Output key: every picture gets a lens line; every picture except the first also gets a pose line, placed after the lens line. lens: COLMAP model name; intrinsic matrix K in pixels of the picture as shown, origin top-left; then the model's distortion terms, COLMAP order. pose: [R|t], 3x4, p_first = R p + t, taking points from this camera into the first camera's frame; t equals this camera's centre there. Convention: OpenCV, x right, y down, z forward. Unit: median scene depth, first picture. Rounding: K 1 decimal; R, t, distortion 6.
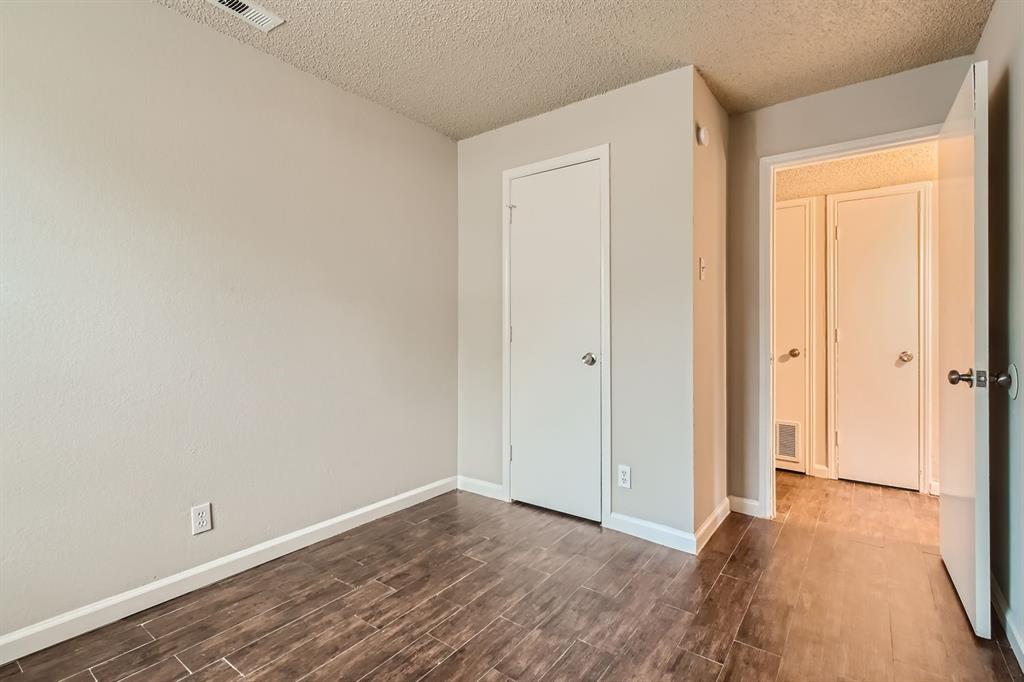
lens RADIAL K [[487.4, 0, 512.3], [0, 487.4, 331.6], [0, 0, 1]] dist [0.001169, -0.000205]
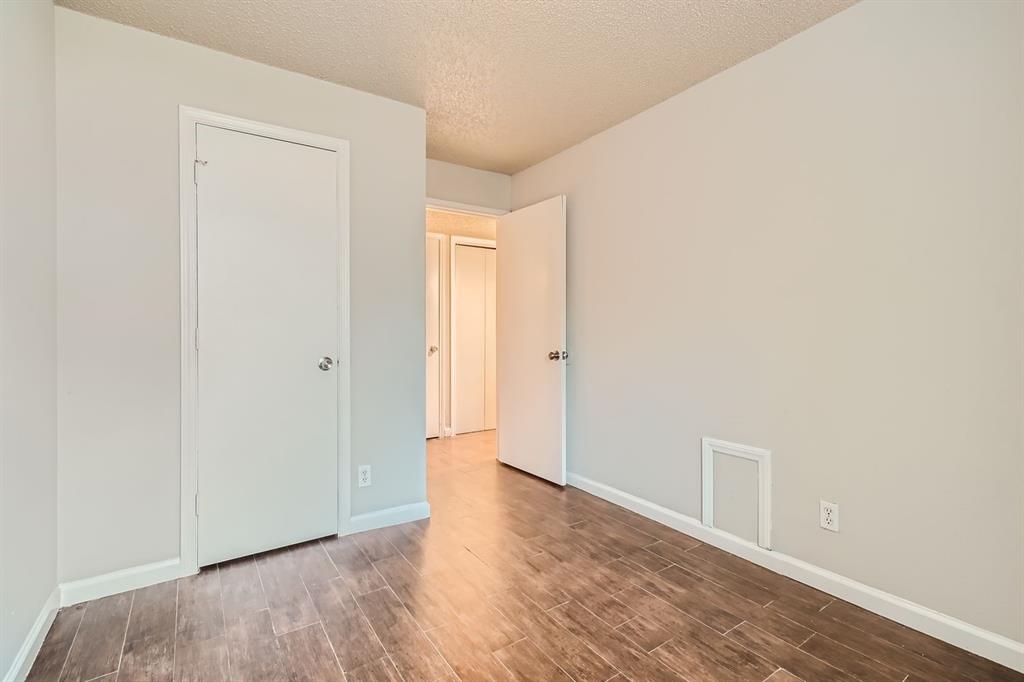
lens RADIAL K [[487.4, 0, 512.3], [0, 487.4, 331.6], [0, 0, 1]] dist [0.001169, -0.000205]
pose [[0.288151, -0.007257, 0.957557, -0.658831], [0.004084, 0.999972, 0.006350, -0.009362], [-0.957576, 0.002081, 0.288172, 0.413234]]
